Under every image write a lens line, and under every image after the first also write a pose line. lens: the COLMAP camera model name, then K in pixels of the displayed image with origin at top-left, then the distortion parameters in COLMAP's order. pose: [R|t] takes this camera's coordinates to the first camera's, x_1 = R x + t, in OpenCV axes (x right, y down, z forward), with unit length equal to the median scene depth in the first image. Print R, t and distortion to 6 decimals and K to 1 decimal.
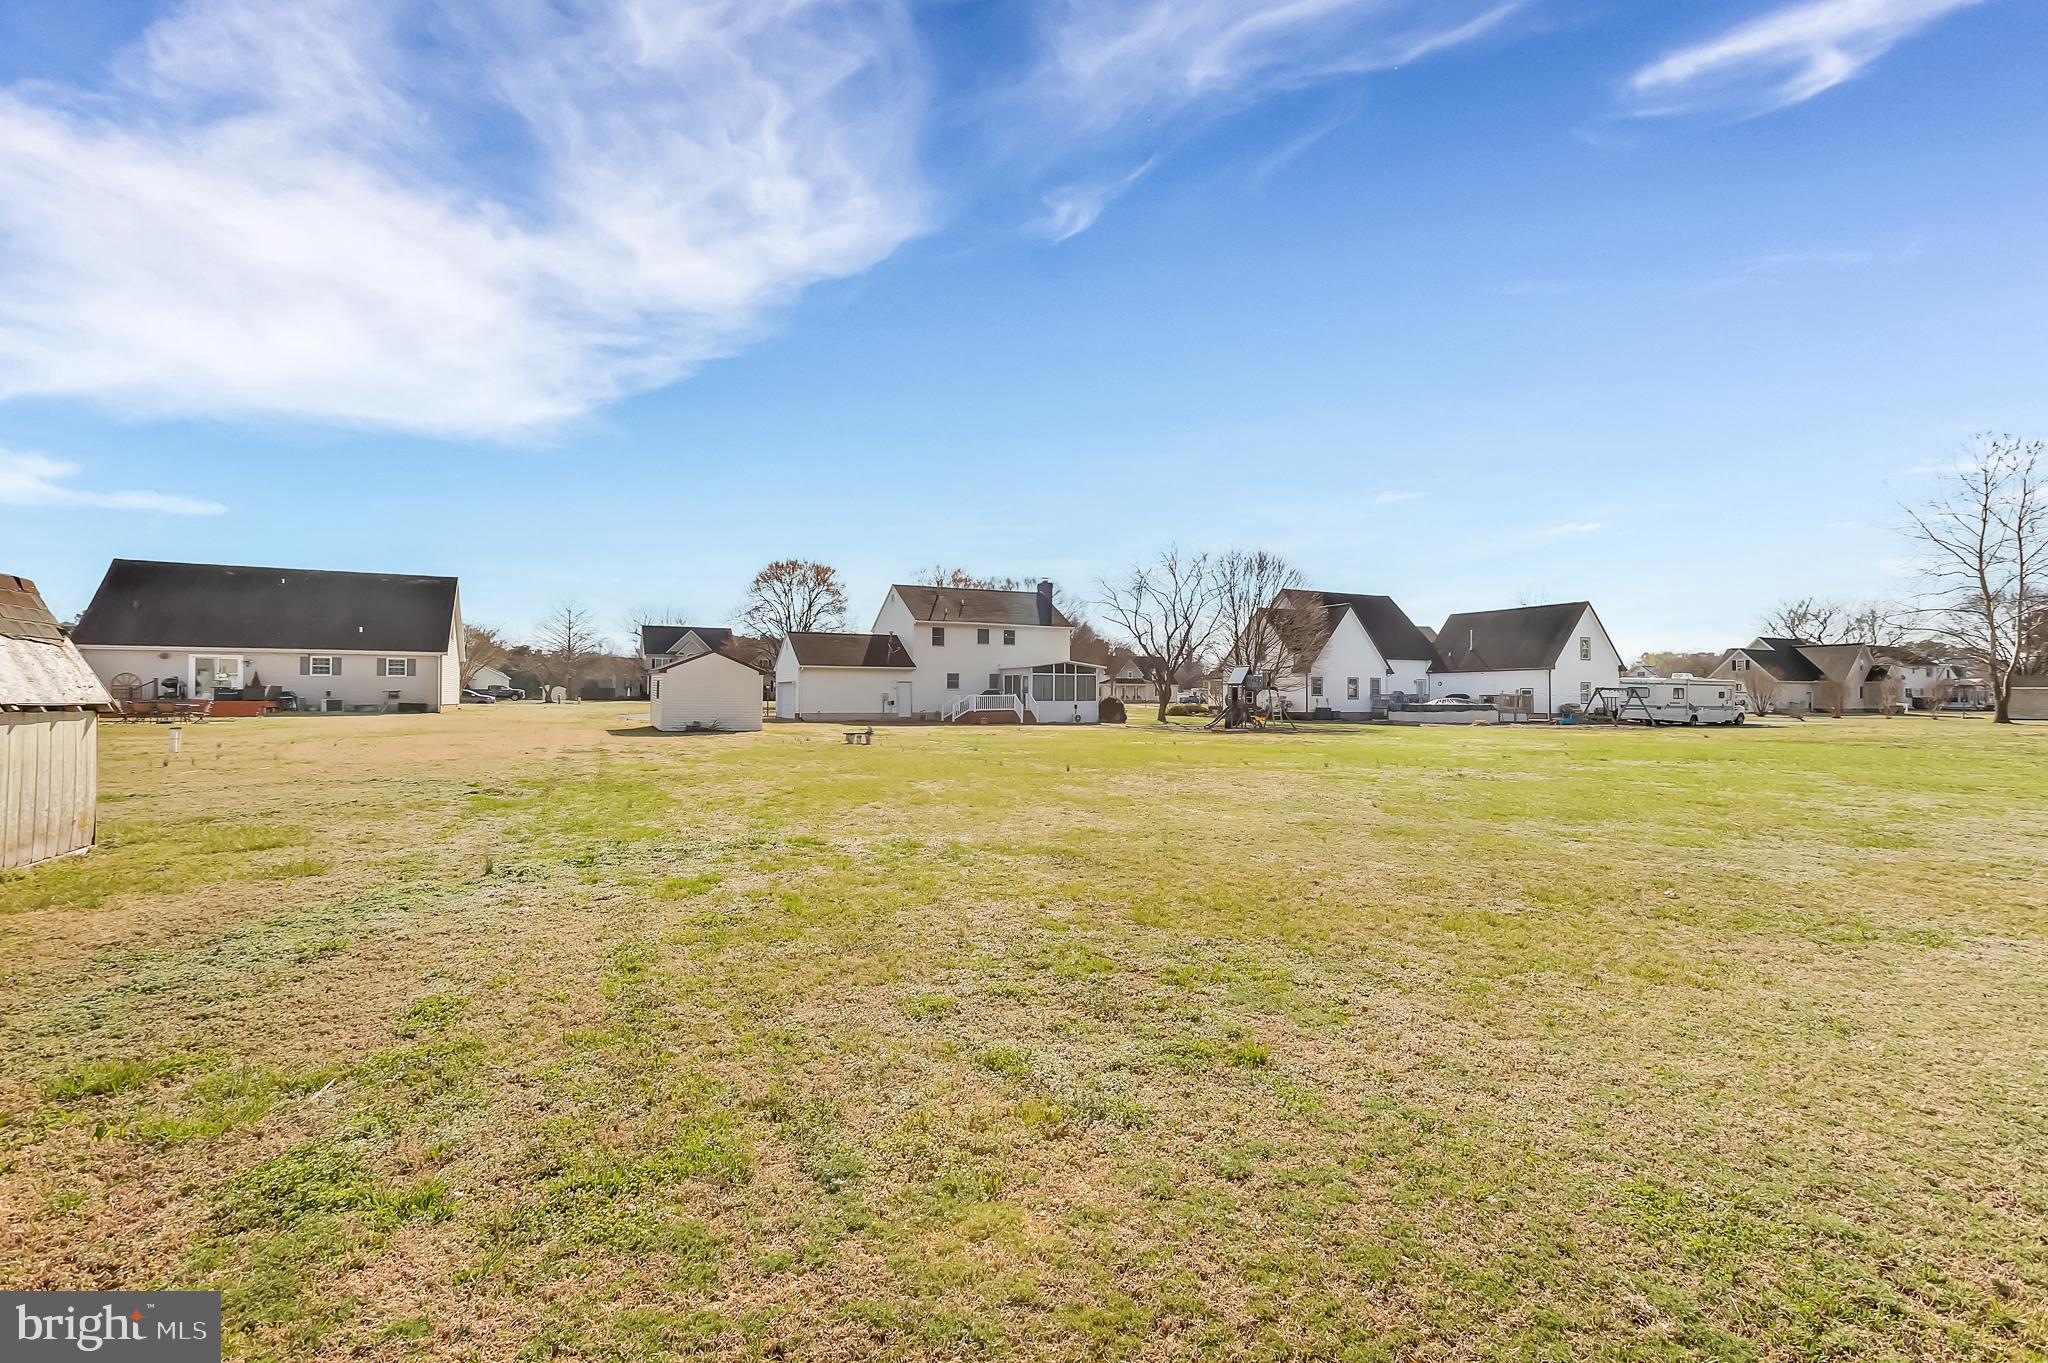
lens RADIAL K [[905.6, 0, 1024.0], [0, 905.6, 681.5], [0, 0, 1]] dist [0.011736, -0.000307]
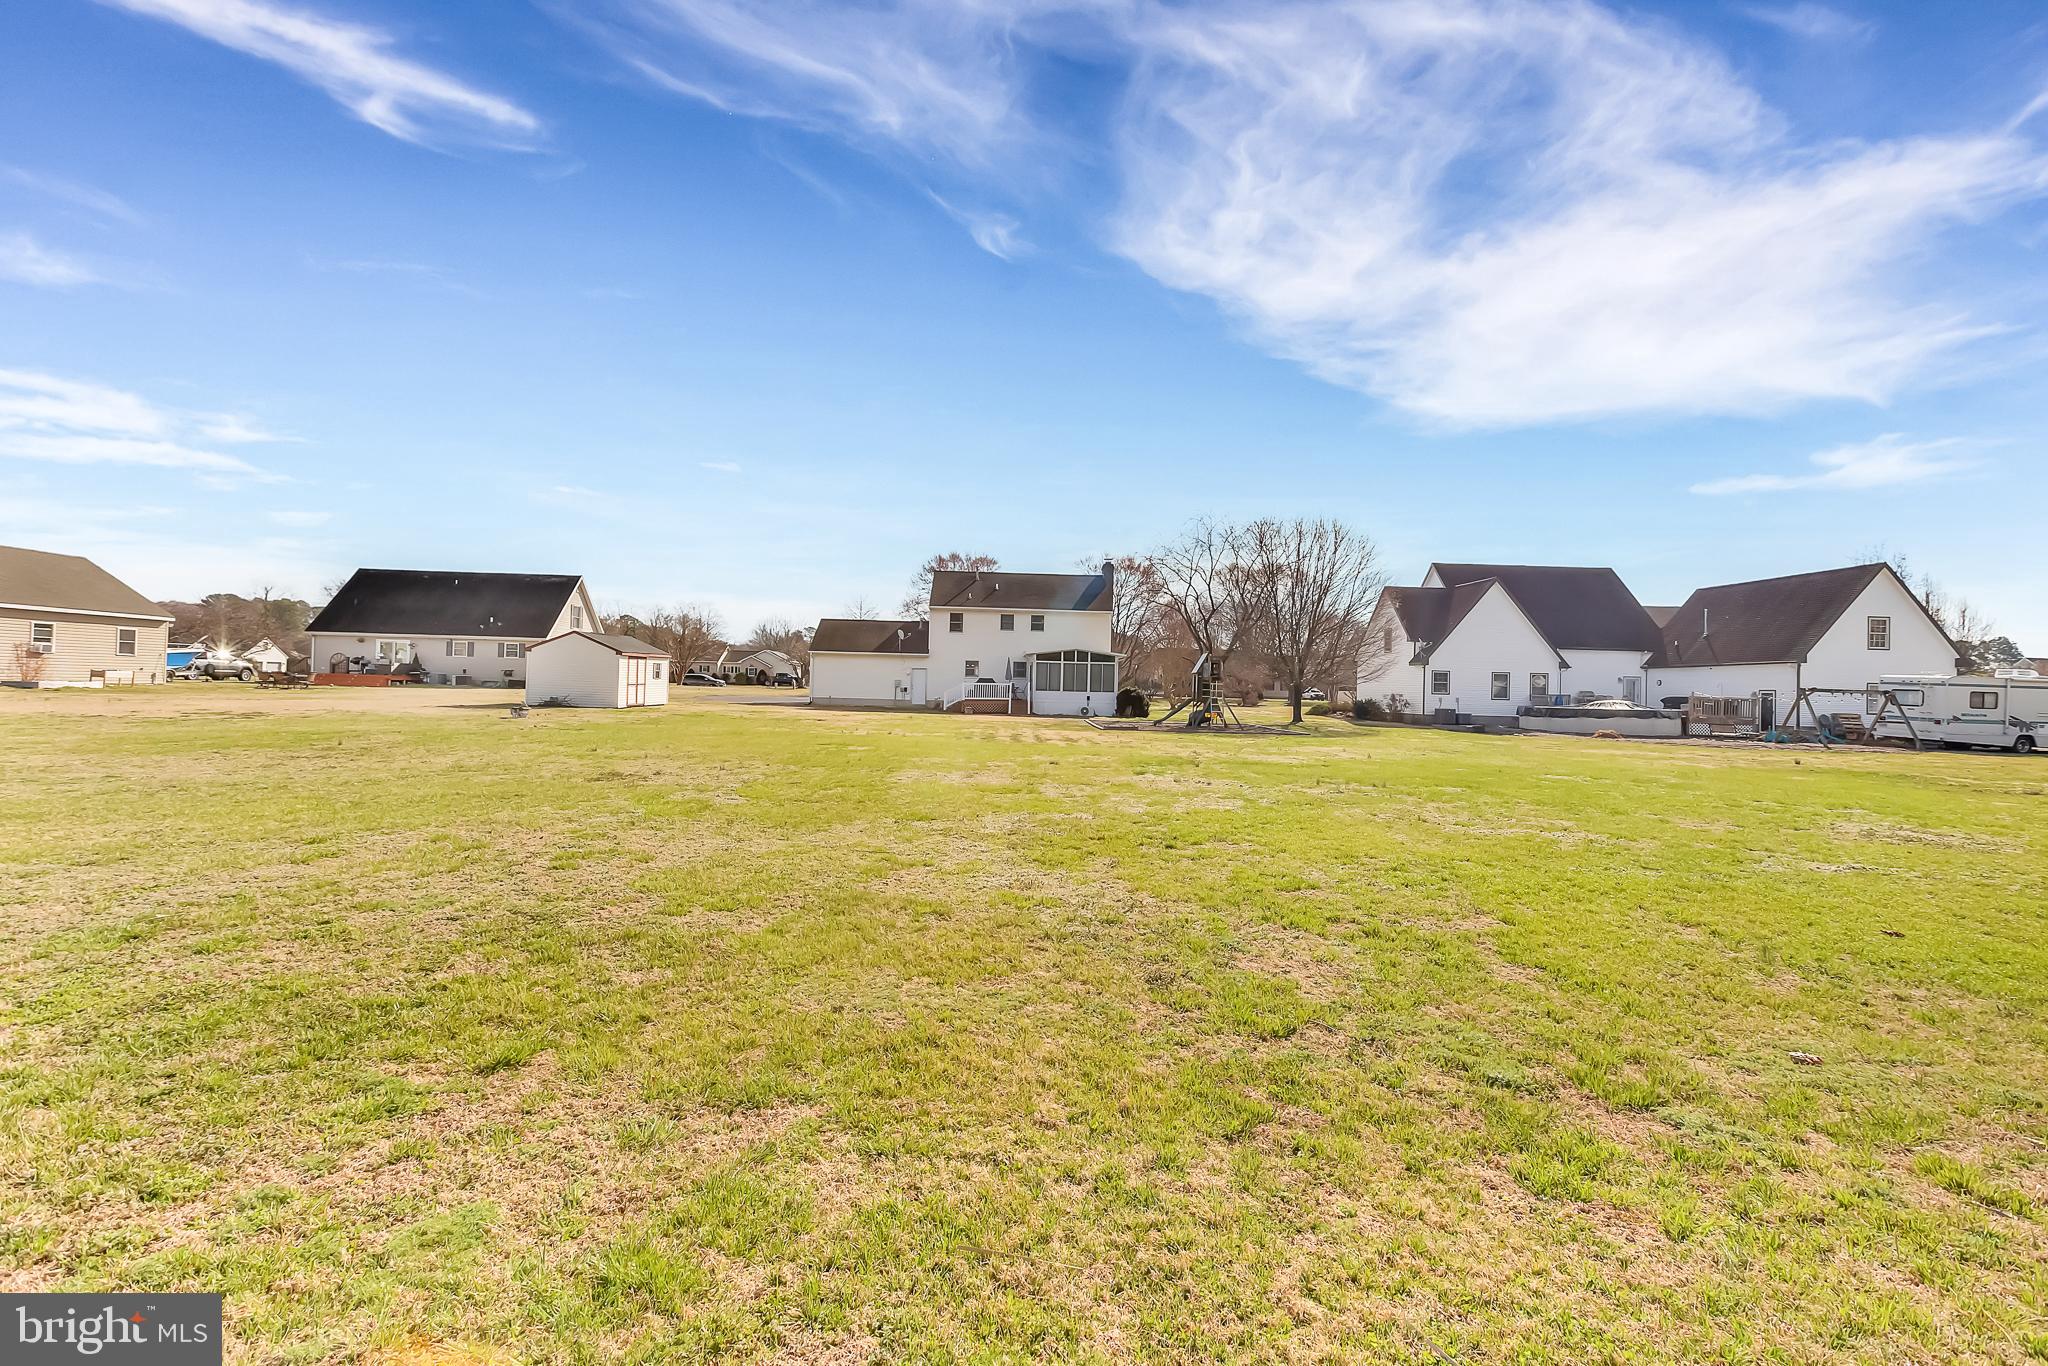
lens RADIAL K [[905.6, 0, 1024.0], [0, 905.6, 683.0], [0, 0, 1]] dist [0.011736, -0.000307]
pose [[0.913678, 0.017262, -0.406071, 0.361573], [-0.016010, 0.999851, 0.006480, 0.007577], [0.406122, 0.000581, 0.913819, 0.142223]]
